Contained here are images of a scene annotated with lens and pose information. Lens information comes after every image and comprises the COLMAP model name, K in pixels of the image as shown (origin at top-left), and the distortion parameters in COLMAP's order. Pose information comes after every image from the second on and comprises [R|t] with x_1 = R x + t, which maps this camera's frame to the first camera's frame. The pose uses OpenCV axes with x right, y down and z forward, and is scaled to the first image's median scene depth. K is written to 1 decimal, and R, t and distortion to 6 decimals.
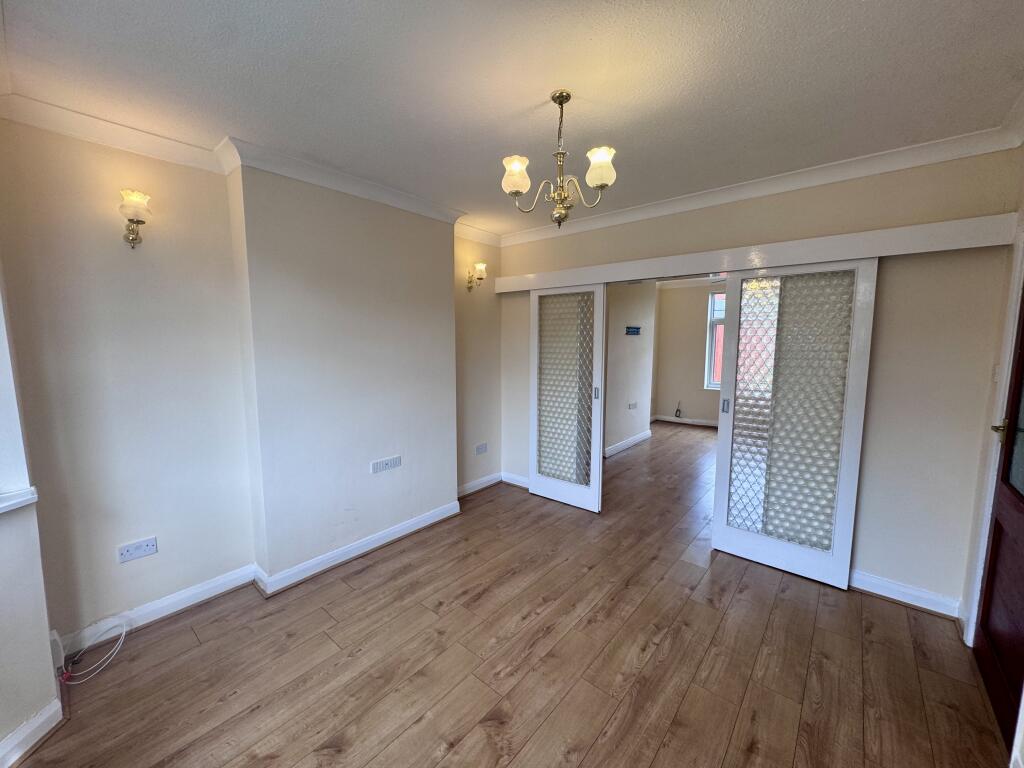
lens RADIAL K [[408.7, 0, 516.5], [0, 408.7, 370.5], [0, 0, 1]] dist [0.000021, -0.000055]
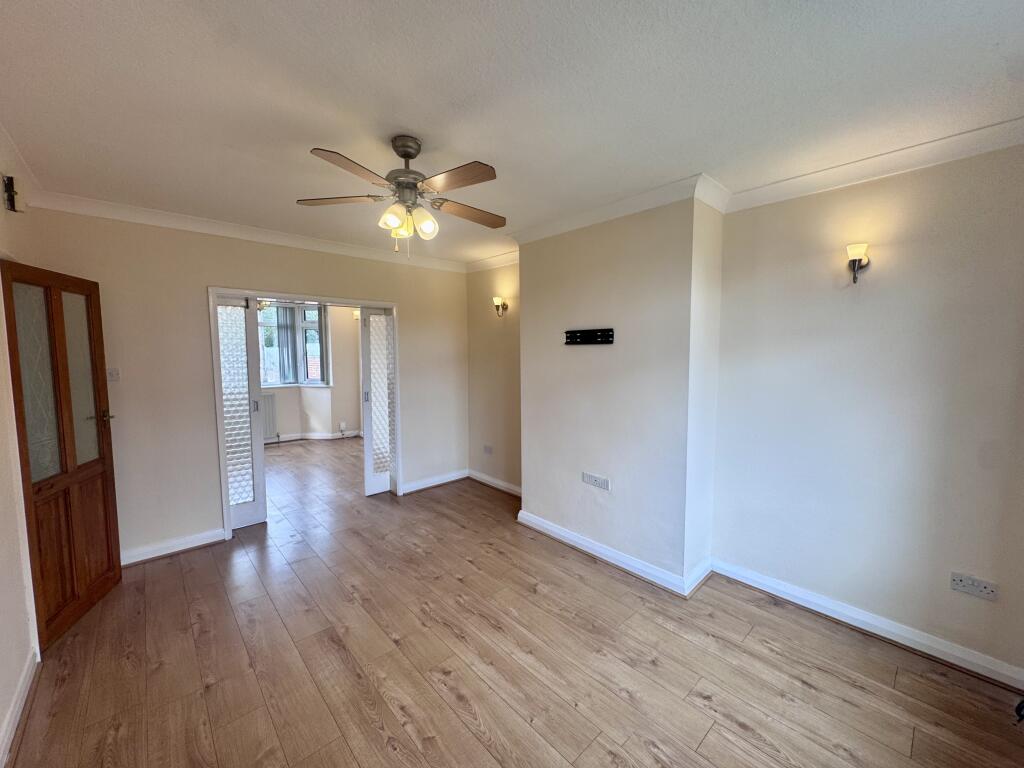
lens RADIAL K [[408.8, 0, 512.0], [0, 408.8, 384.0], [0, 0, 1]] dist [-0.001487, -0.000351]
pose [[-0.137940, 0.080936, -0.987128, 1.082115], [-0.071338, 0.993255, 0.091407, -0.102650], [0.987868, 0.083029, -0.131235, 1.285435]]
